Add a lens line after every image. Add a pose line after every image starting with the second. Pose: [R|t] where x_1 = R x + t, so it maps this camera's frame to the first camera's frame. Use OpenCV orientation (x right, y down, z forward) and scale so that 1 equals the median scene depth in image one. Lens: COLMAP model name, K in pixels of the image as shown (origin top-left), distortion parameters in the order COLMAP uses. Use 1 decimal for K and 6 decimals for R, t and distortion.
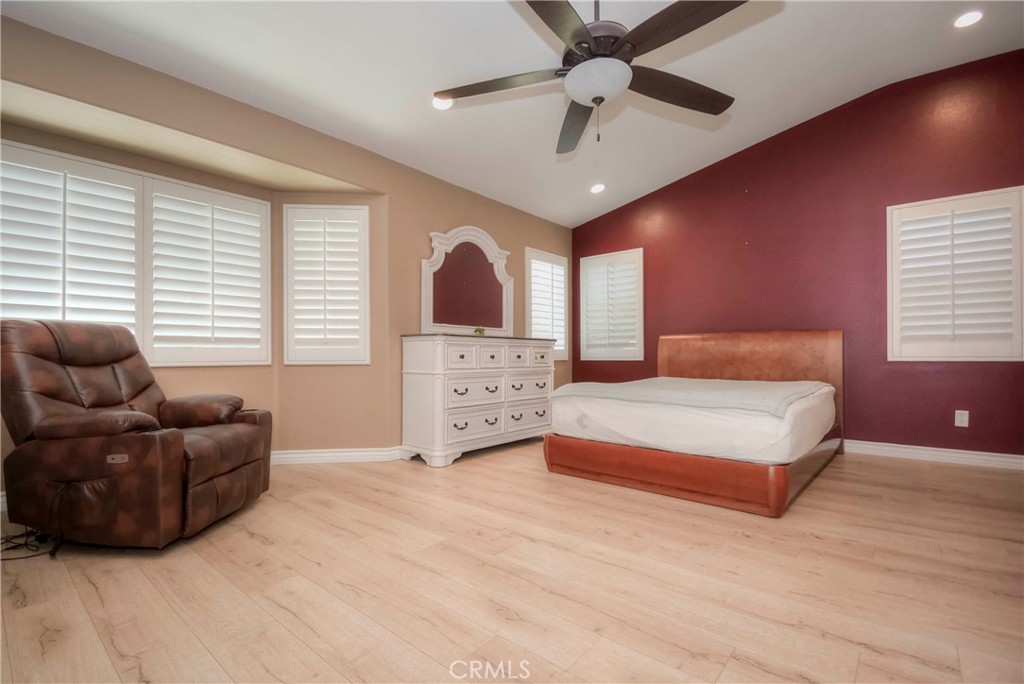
lens RADIAL K [[468.9, 0, 505.6], [0, 468.9, 357.5], [0, 0, 1]] dist [0.029445, -0.000156]
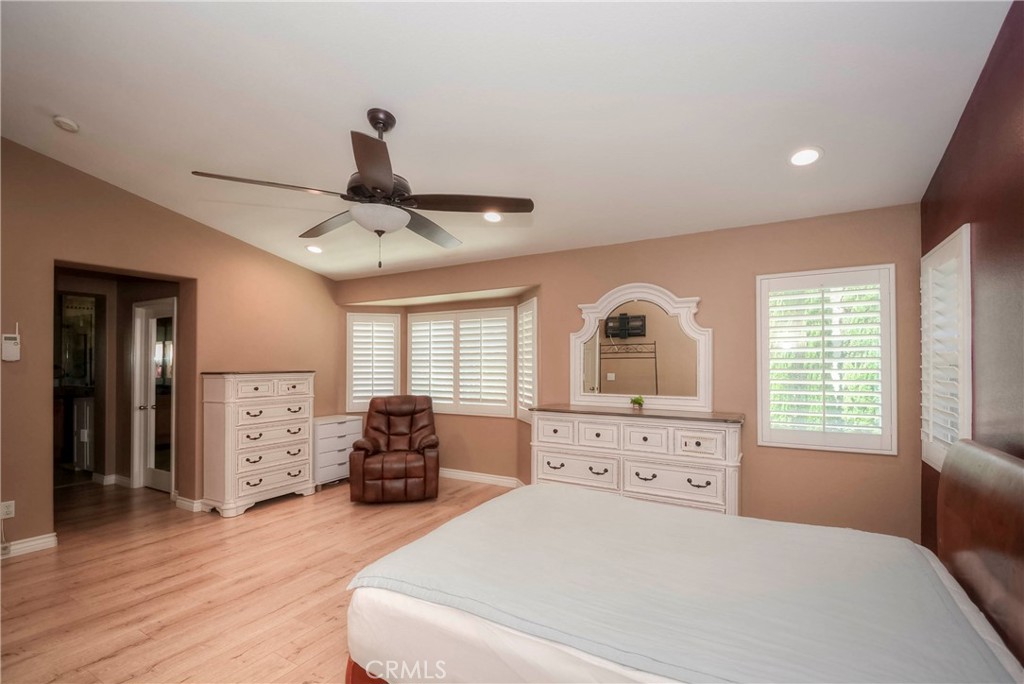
lens RADIAL K [[468.9, 0, 505.6], [0, 468.9, 357.5], [0, 0, 1]] dist [0.029445, -0.000156]
pose [[0.162692, -0.005821, -0.986660, 0.945354], [0.003958, 0.999978, -0.005247, -0.165770], [0.986669, -0.003052, 0.162711, 0.766645]]
